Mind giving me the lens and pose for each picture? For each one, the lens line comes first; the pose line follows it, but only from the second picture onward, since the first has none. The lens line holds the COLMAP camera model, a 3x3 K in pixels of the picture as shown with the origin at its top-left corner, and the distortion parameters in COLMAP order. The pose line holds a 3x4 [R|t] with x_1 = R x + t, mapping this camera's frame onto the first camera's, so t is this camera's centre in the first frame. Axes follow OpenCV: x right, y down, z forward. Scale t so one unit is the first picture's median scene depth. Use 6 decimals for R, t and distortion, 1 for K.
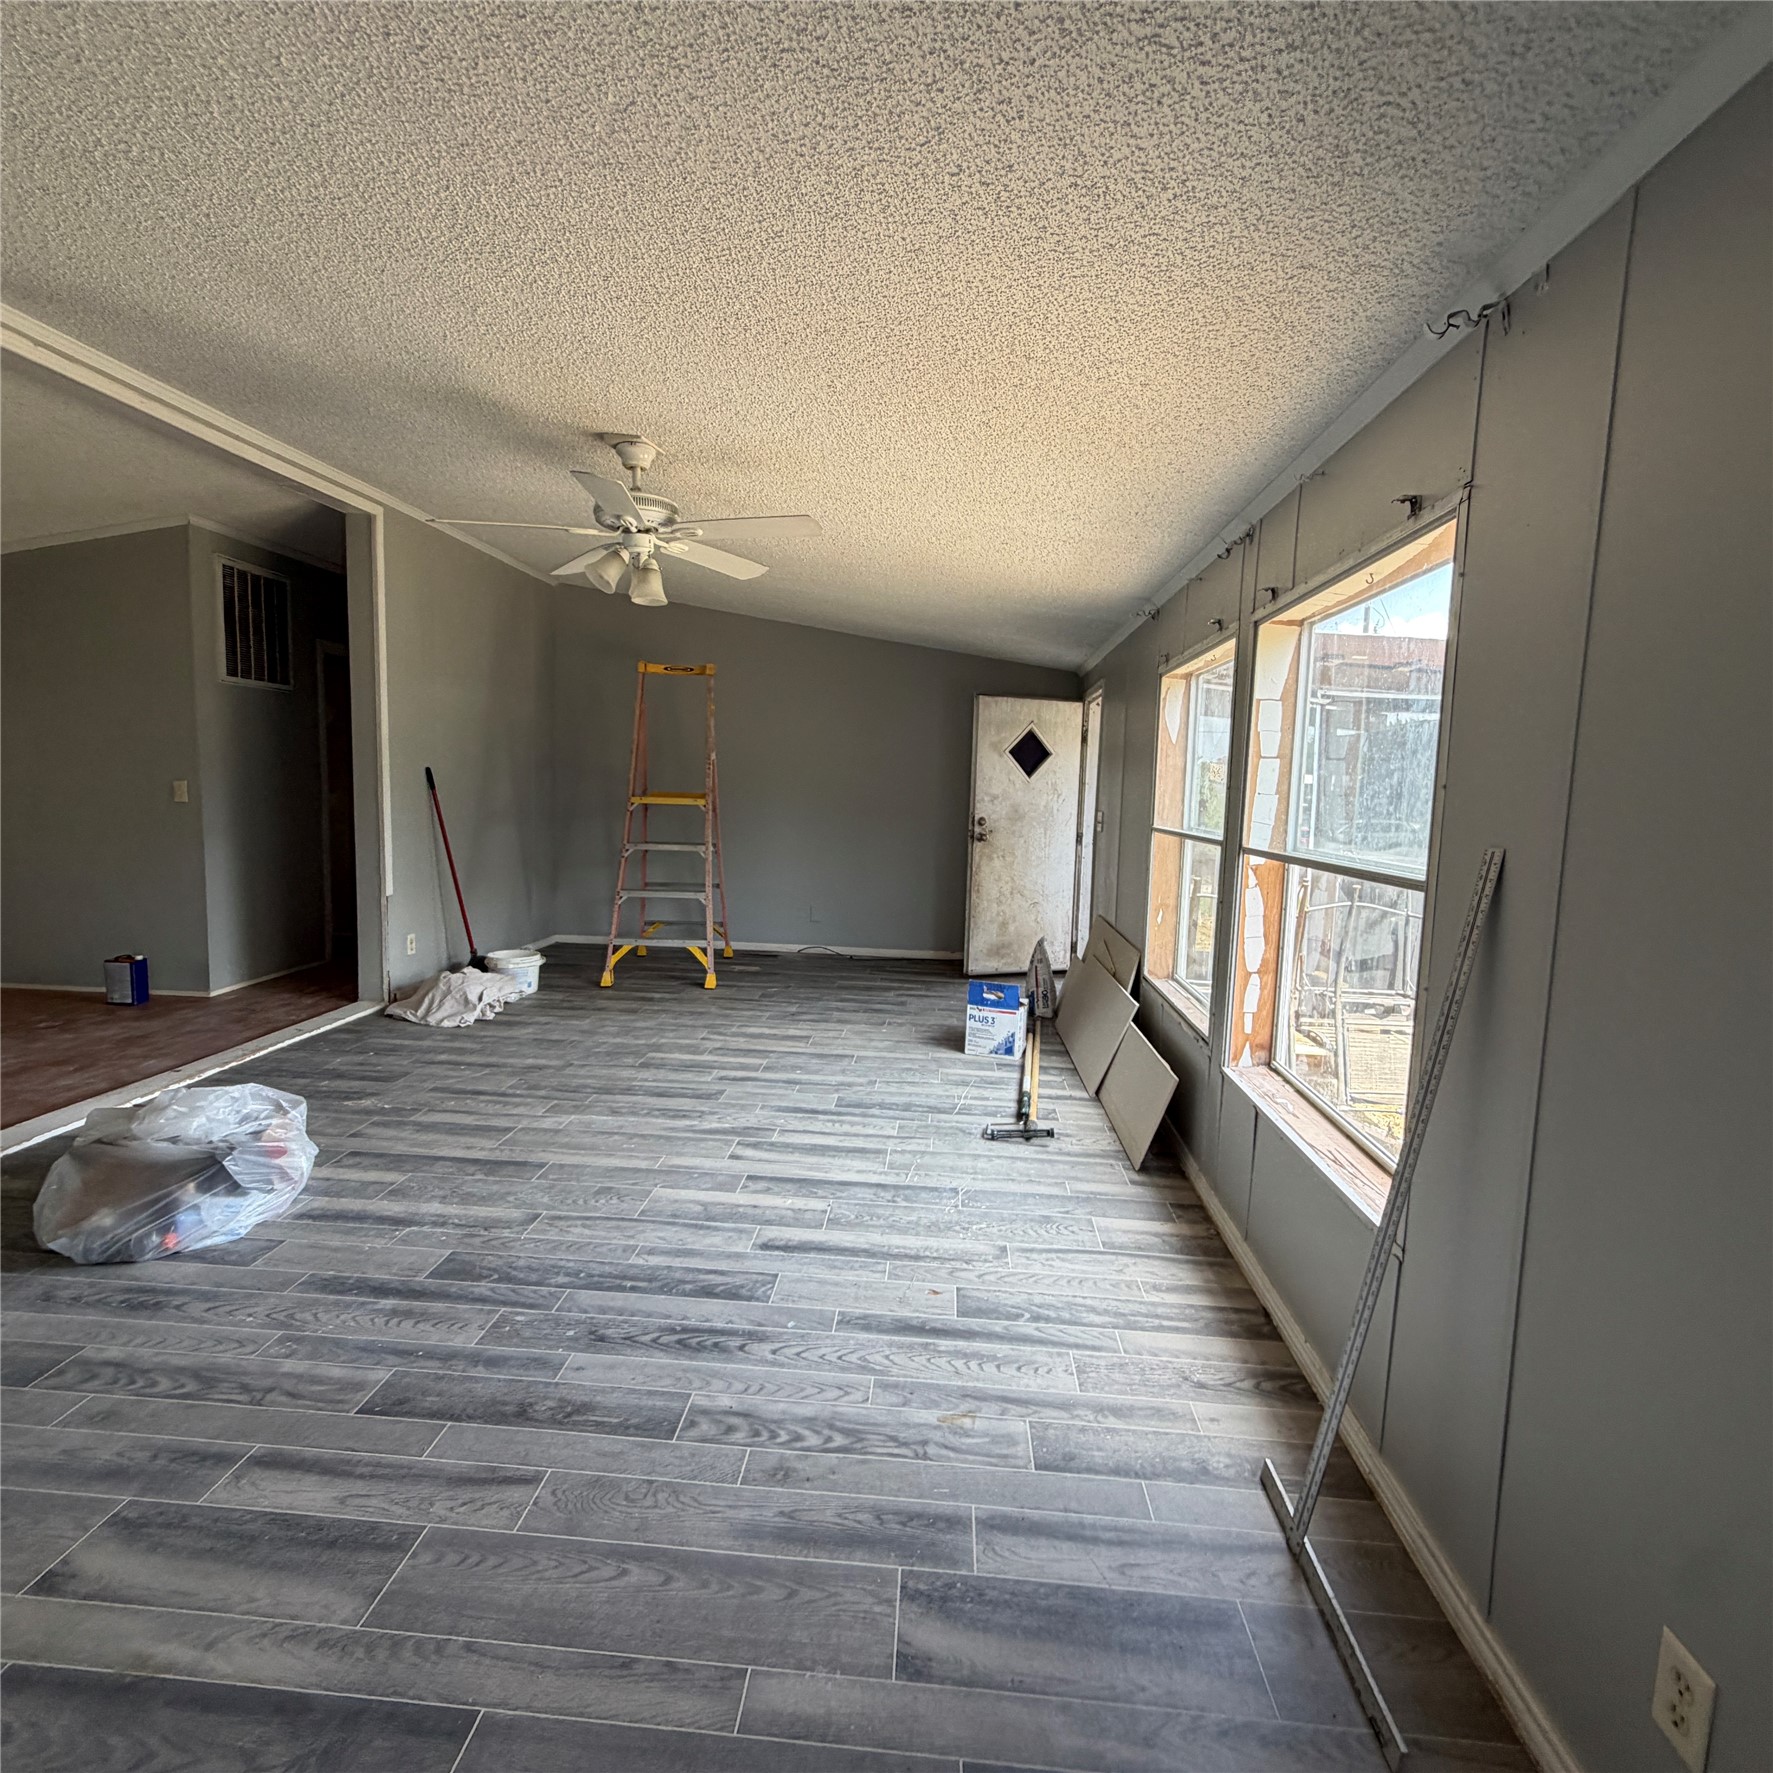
lens RADIAL K [[942.7, 0, 881.7], [0, 942.7, 879.9], [0, 0, 1]] dist [0.000954, -0.000911]
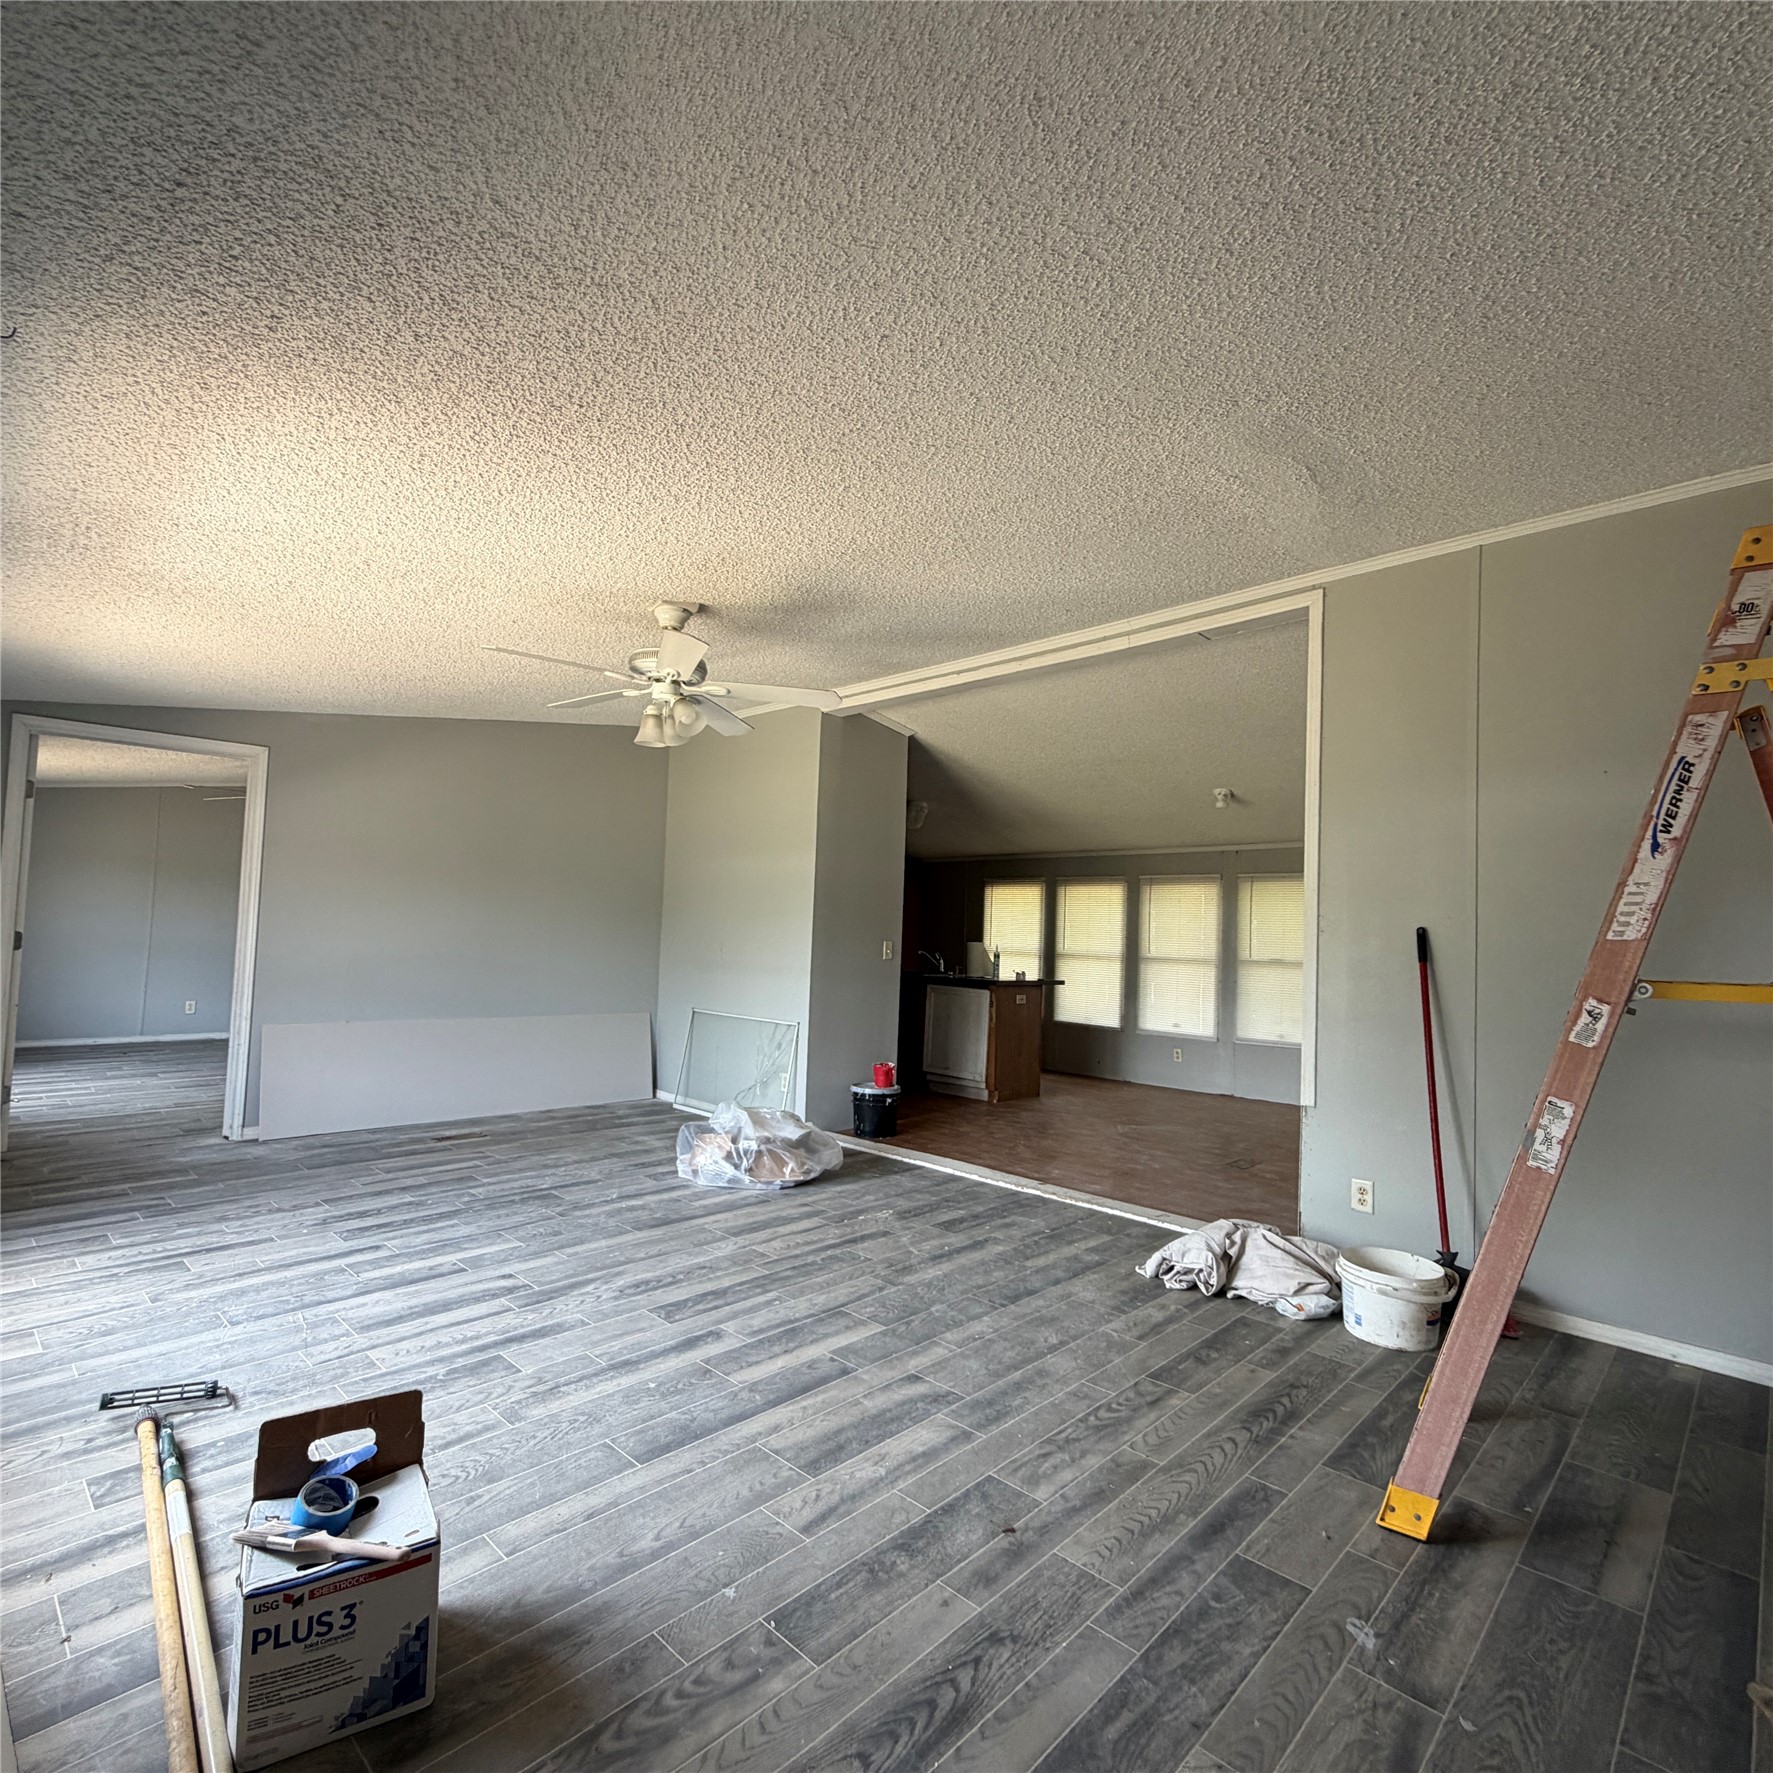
lens RADIAL K [[942.7, 0, 881.7], [0, 942.7, 879.9], [0, 0, 1]] dist [0.000954, -0.000911]
pose [[-0.636403, -0.100209, -0.764820, 0.373516], [-0.132418, 0.990999, -0.019659, -0.144671], [0.759905, 0.088765, -0.643944, 1.798047]]
